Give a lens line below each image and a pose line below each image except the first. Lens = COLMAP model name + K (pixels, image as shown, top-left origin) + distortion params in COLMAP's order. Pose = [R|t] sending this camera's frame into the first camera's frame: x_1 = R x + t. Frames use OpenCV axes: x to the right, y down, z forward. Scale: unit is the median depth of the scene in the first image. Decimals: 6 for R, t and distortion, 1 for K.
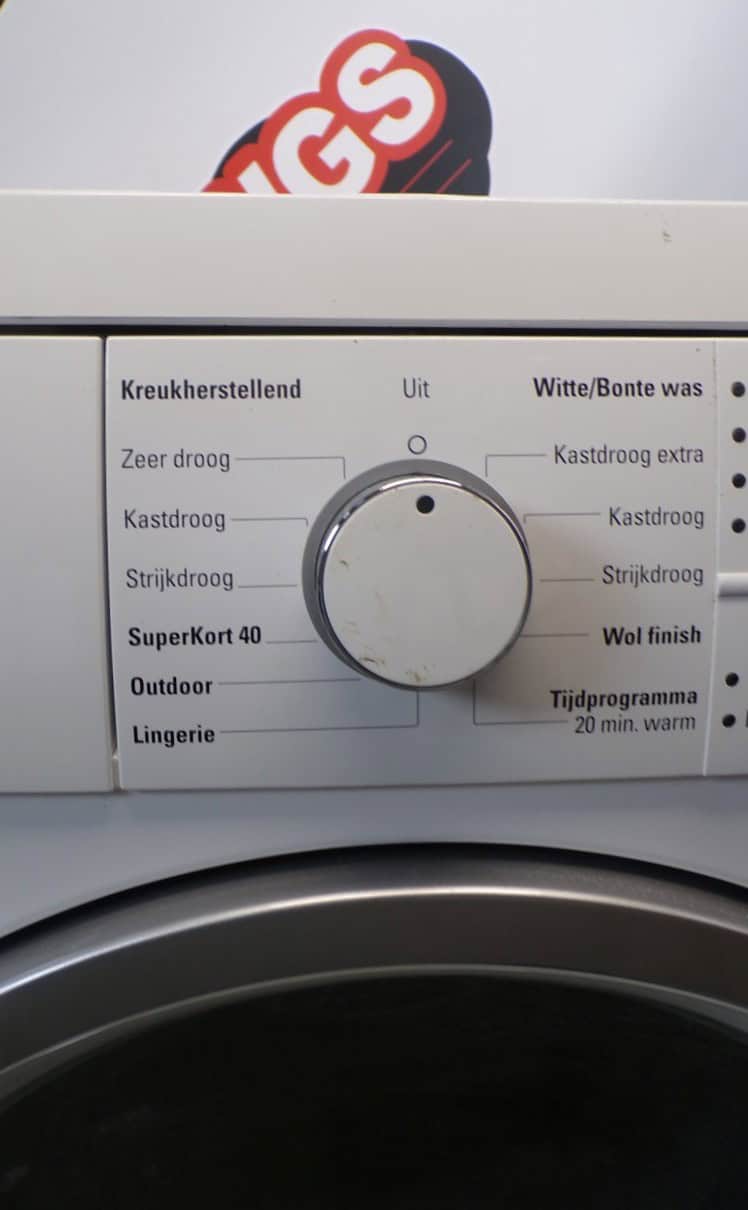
lens RADIAL K [[939.6, 0, 376.9], [0, 939.6, 547.3], [0, 0, 1]] dist [-0.020358, 0.001630]
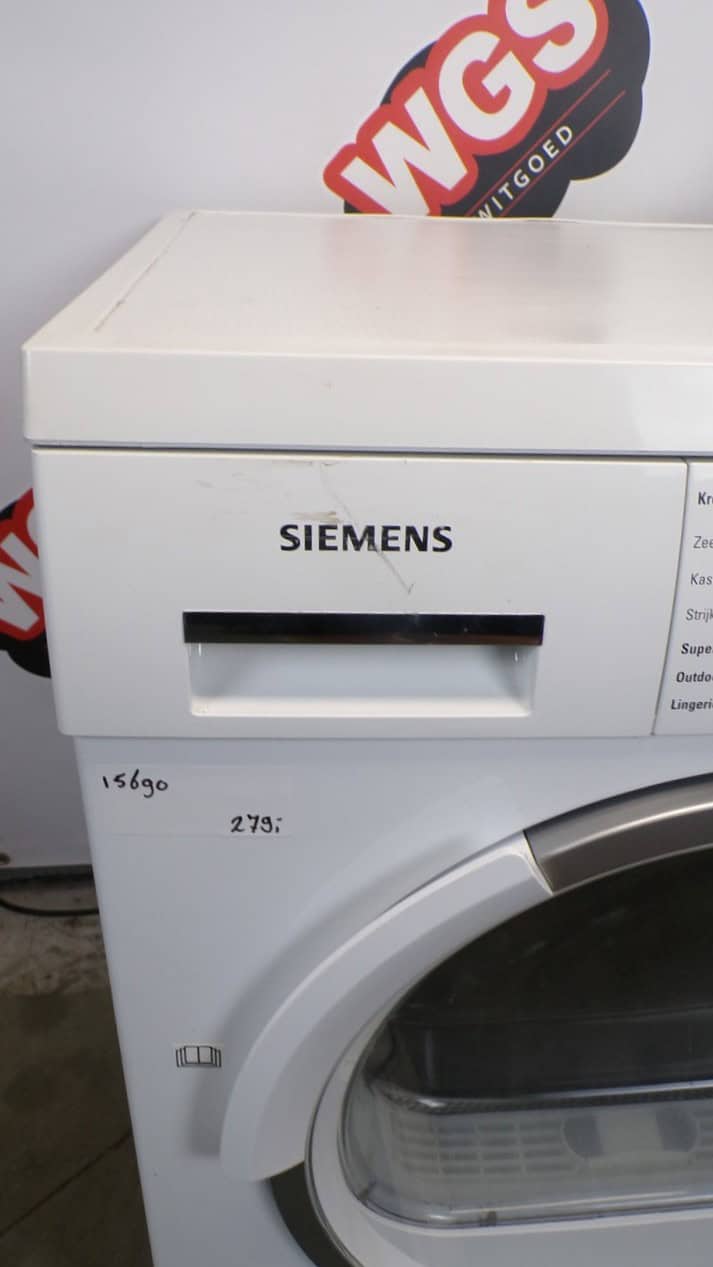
lens RADIAL K [[946.1, 0, 356.5], [0, 946.1, 633.5], [0, 0, 1]] dist [-0.021827, -0.000233]
pose [[0.999127, 0.004548, 0.041532, -0.877636], [-0.014904, 0.967454, 0.252608, -0.327999], [-0.039032, -0.253007, 0.966677, -0.539960]]
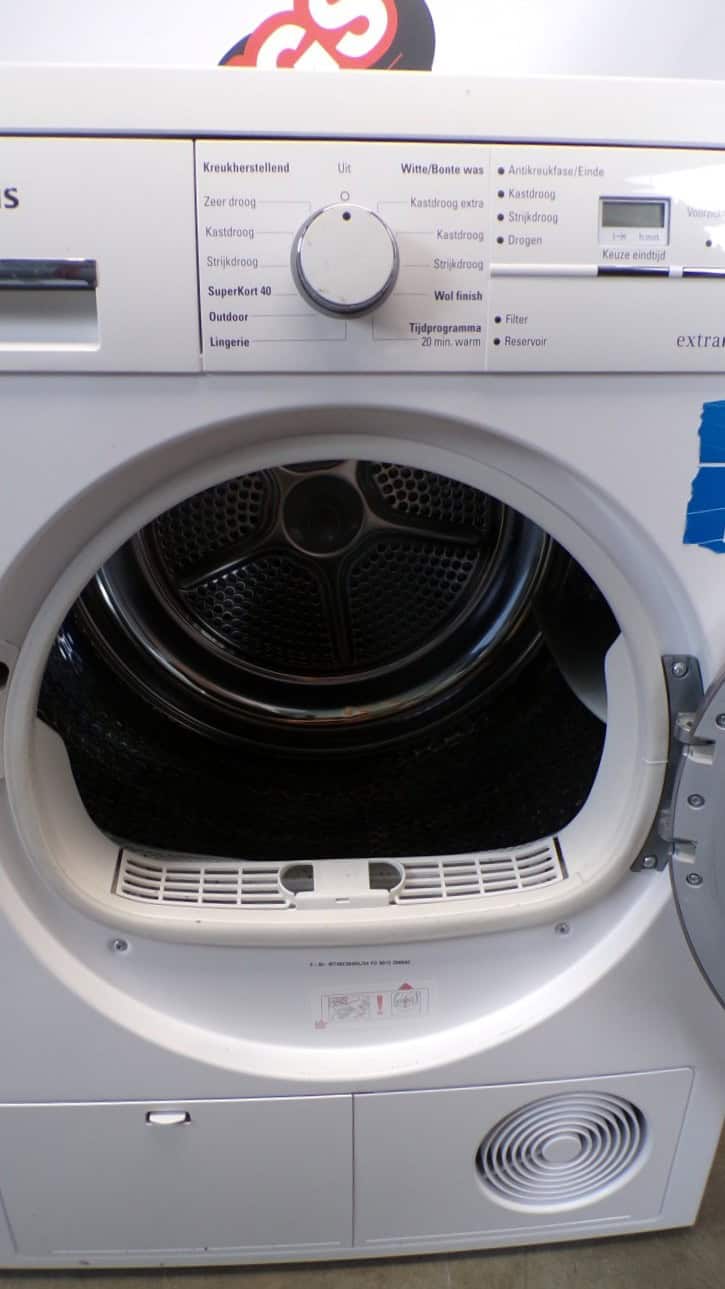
lens RADIAL K [[951.2, 0, 362.5], [0, 951.2, 644.5], [0, 0, 1]] dist [-0.023884, 0.002323]
pose [[0.999950, 0.000806, 0.009980, 0.060693], [-0.002211, 0.989928, 0.141555, 0.569913], [-0.009765, -0.141570, 0.989880, -1.206117]]
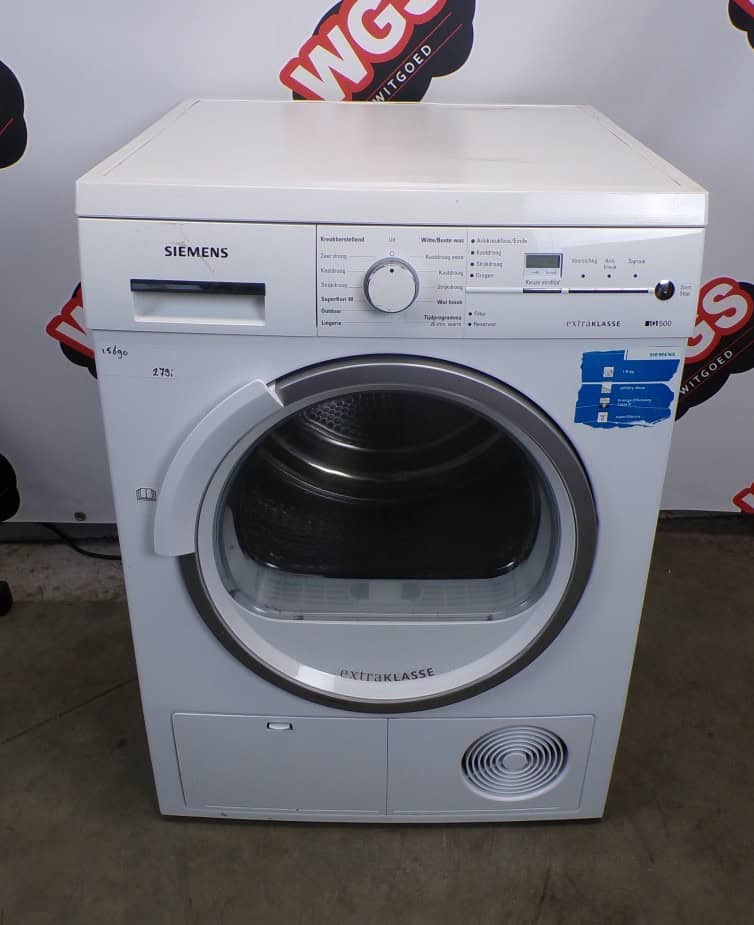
lens RADIAL K [[958.7, 0, 377.8], [0, 958.7, 420.0], [0, 0, 1]] dist [-0.012685, -0.013429]
pose [[0.998208, 0.034671, -0.048768, 0.205717], [-0.023411, 0.976348, 0.214935, -0.292610], [0.055066, -0.213408, 0.975410, -3.179072]]
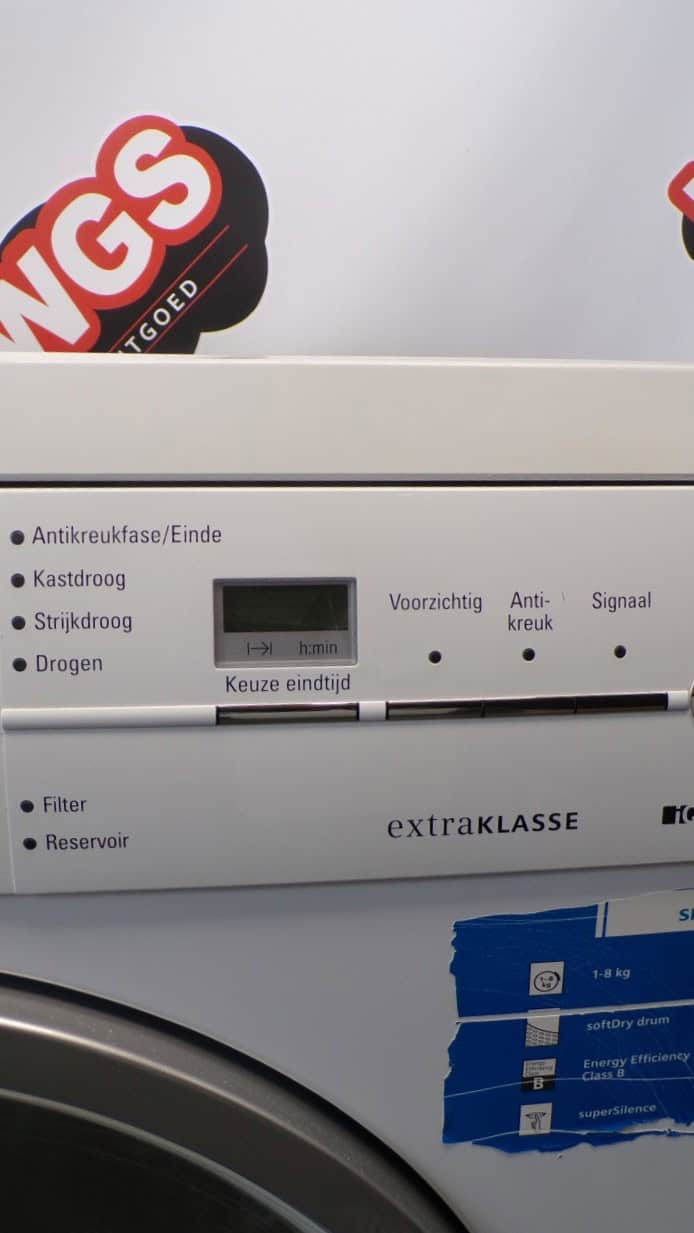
lens RADIAL K [[936.5, 0, 347.0], [0, 936.5, 616.5], [0, 0, 1]] dist [-0.012275, -0.003282]
pose [[0.999991, 0.003694, 0.002145, 0.761307], [-0.003725, 0.999884, 0.014769, -0.095678], [-0.002090, -0.014777, 0.999889, -0.072186]]
